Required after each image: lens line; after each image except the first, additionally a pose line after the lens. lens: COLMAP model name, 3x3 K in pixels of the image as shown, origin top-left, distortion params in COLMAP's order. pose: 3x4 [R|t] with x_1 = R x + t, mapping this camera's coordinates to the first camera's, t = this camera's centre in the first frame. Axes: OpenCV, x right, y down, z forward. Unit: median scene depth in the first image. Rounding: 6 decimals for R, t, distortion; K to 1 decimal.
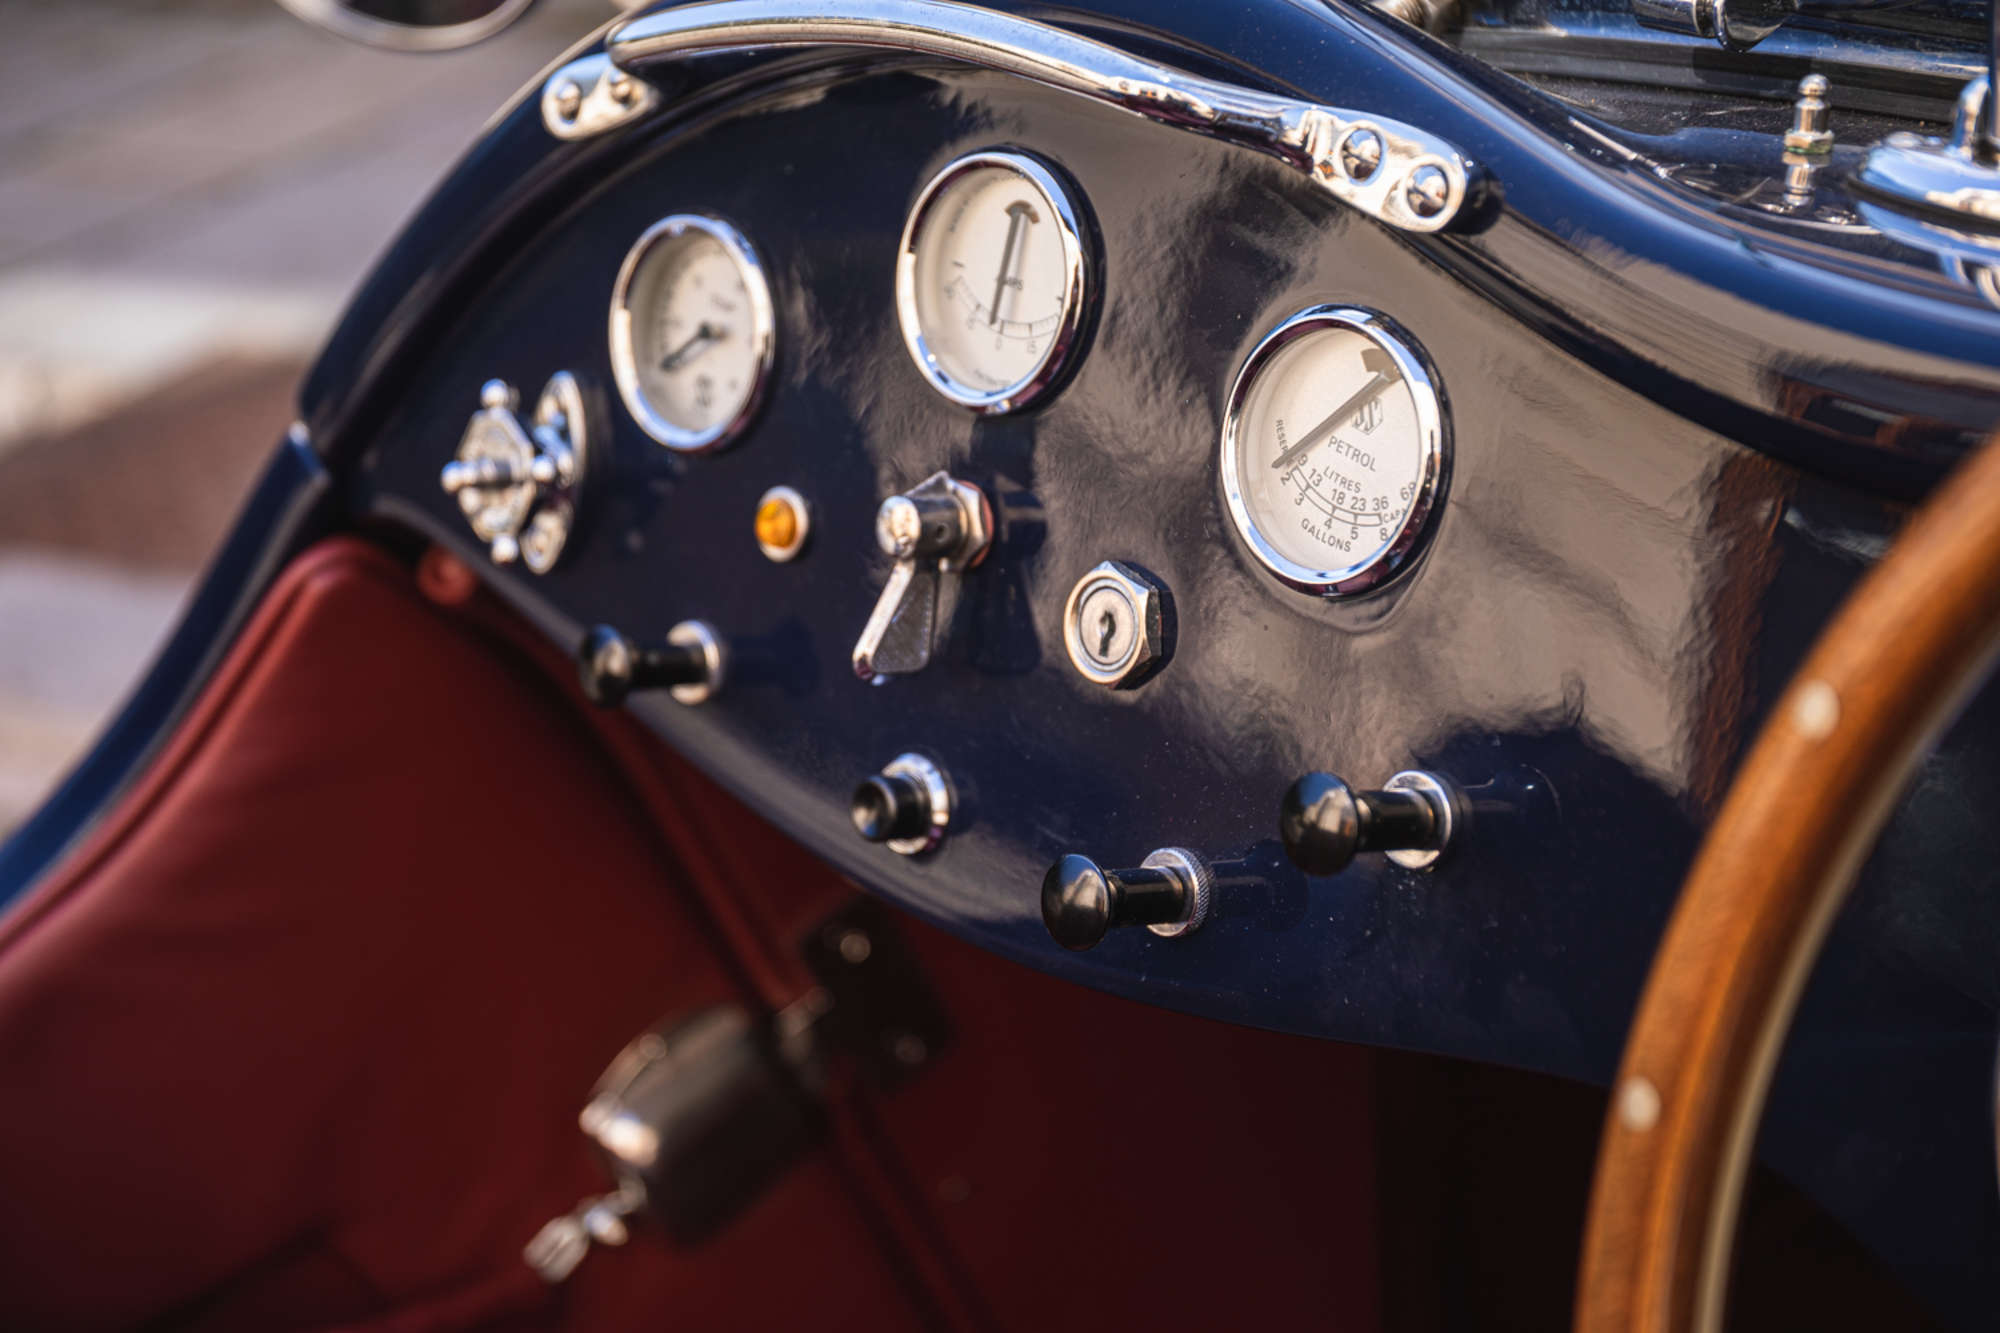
lens RADIAL K [[3372.0, 0, 994.1], [0, 3372.0, 670.8], [0, 0, 1]] dist [0.046349, 0.000000]
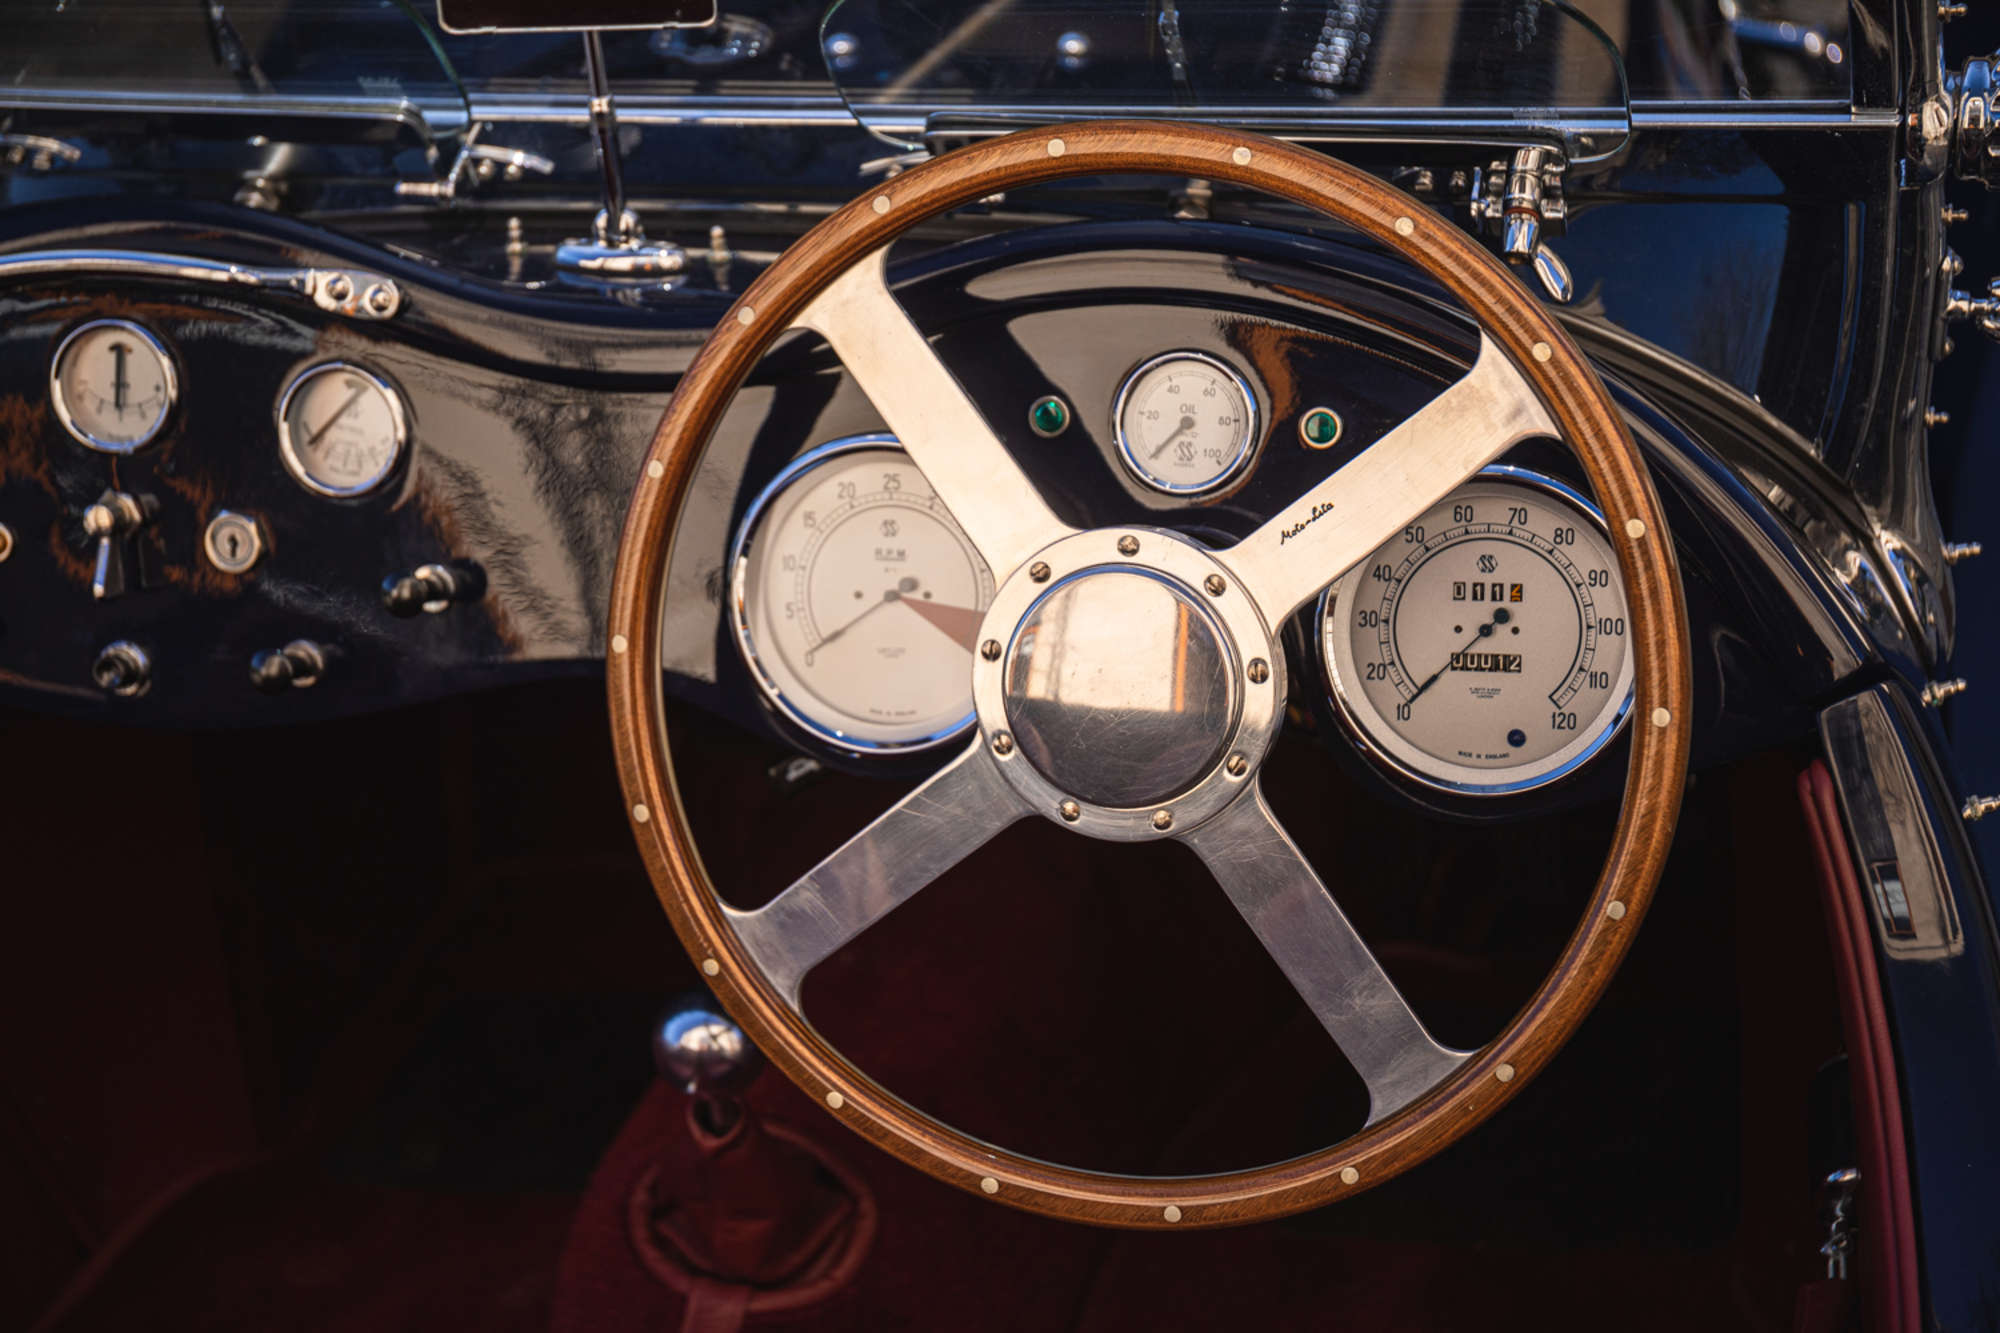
lens RADIAL K [[3705.9, 0, 1000.3], [0, 3705.9, 667.6], [0, 0, 1]] dist [0.170831, 0.000000]
pose [[0.832700, -0.226916, 0.505094, -0.700432], [0.239647, 0.970007, 0.040697, 0.074775], [-0.499180, 0.087156, 0.862104, -1.088231]]
